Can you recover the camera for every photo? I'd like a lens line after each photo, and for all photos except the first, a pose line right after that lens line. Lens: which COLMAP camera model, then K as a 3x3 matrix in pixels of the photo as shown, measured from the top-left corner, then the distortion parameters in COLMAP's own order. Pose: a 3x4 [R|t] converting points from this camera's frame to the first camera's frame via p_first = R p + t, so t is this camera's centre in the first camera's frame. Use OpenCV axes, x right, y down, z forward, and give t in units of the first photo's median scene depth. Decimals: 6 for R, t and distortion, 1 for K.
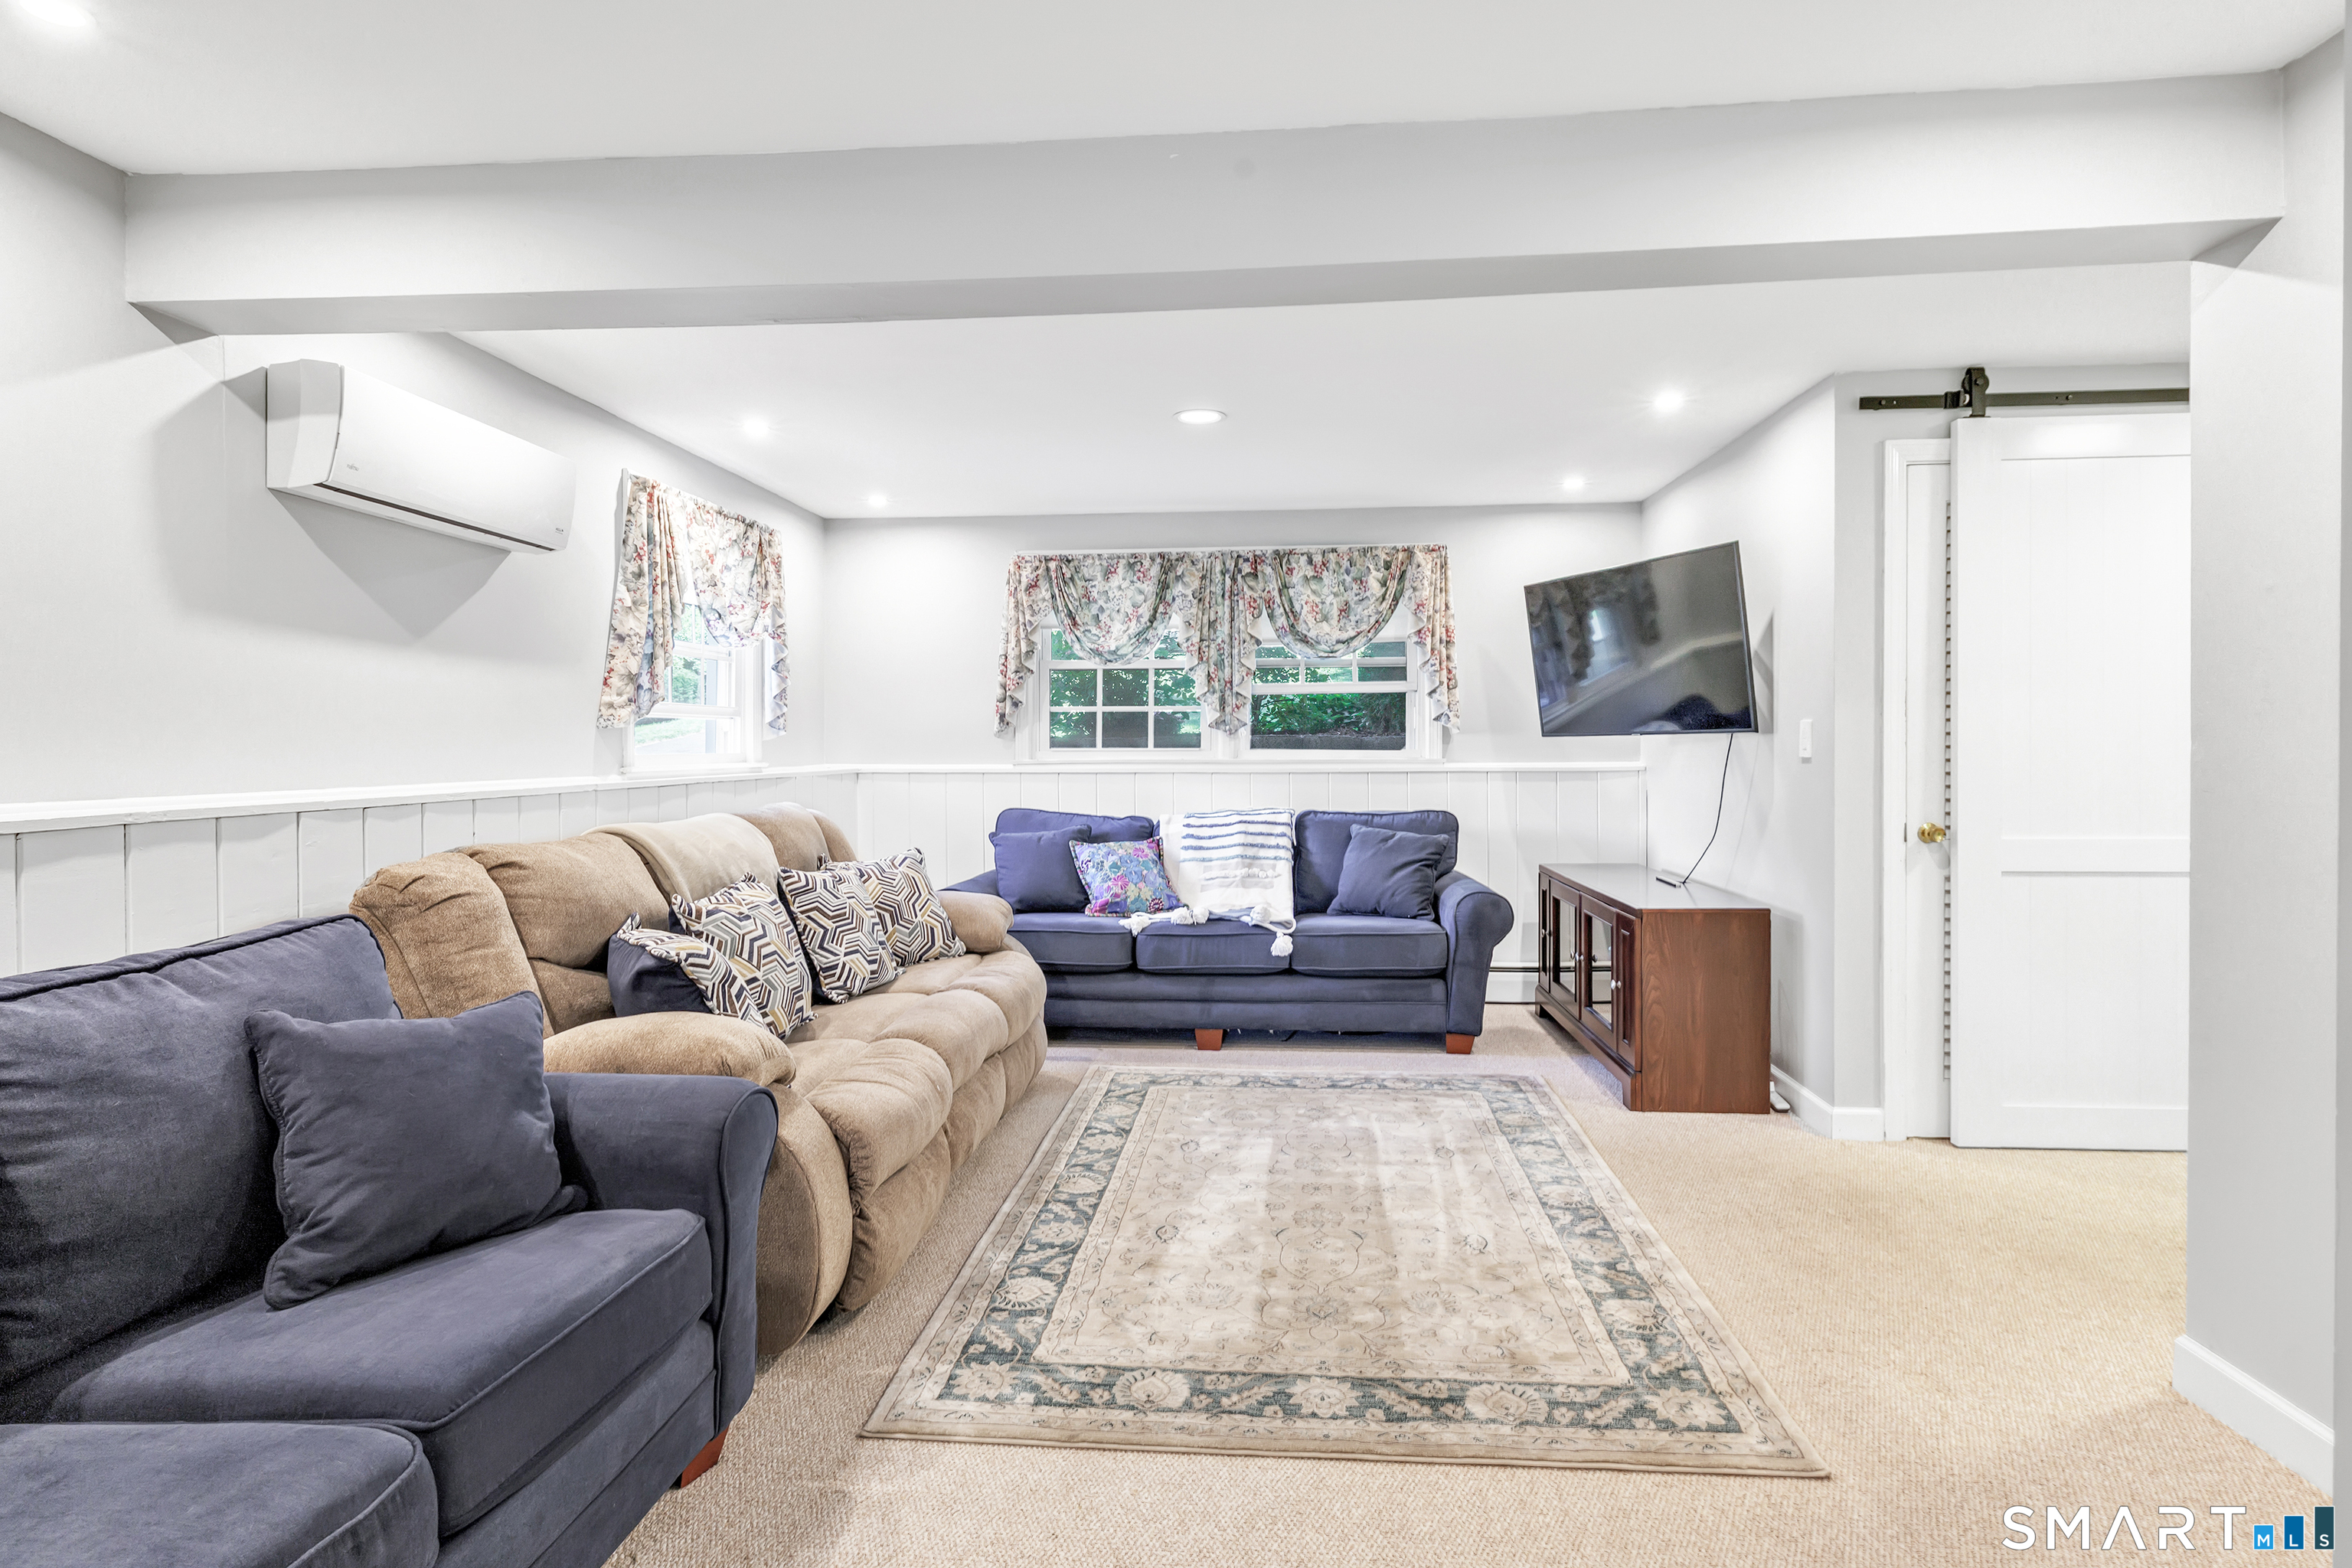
lens RADIAL K [[1182.5, 0, 1180.2], [0, 1182.5, 750.3], [0, 0, 1]] dist [0.000445, 0.000005]
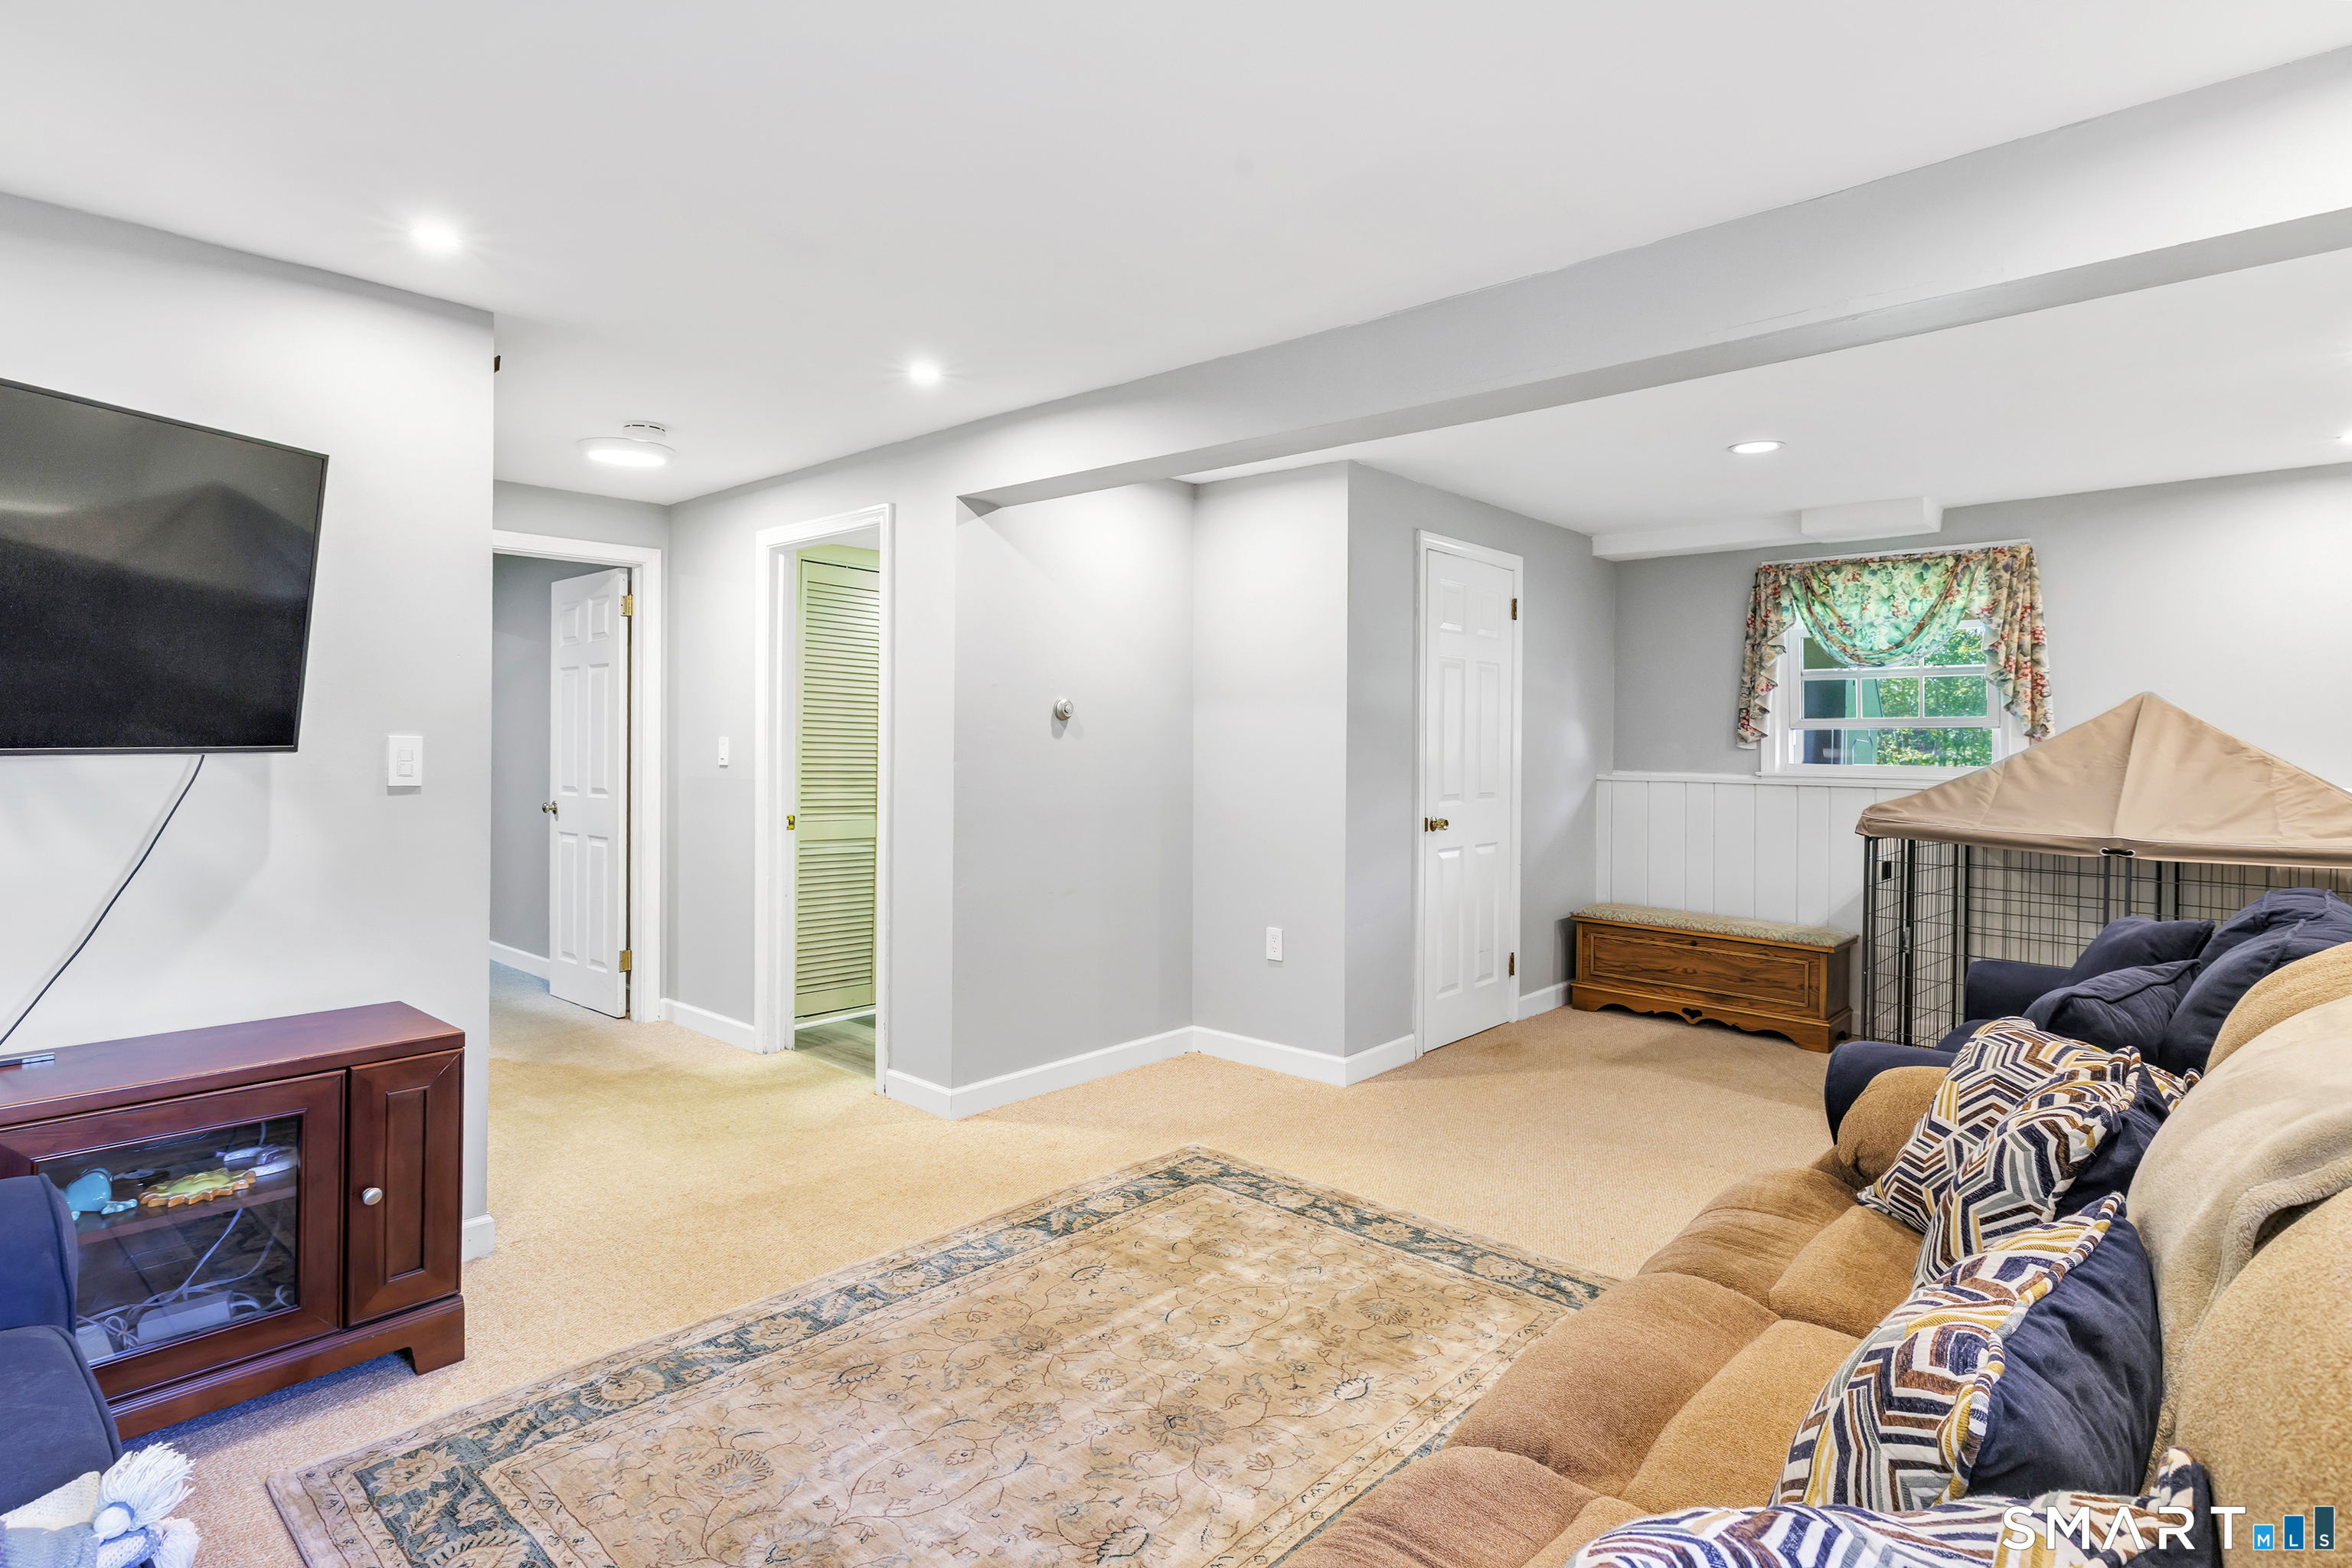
lens RADIAL K [[1182.5, 0, 1180.2], [0, 1182.5, 750.3], [0, 0, 1]] dist [0.000445, 0.000005]
pose [[-0.795958, 0.001567, 0.605350, -0.519237], [0.003614, 0.999991, 0.002163, -0.026979], [-0.605342, 0.003910, -0.795956, 2.213338]]
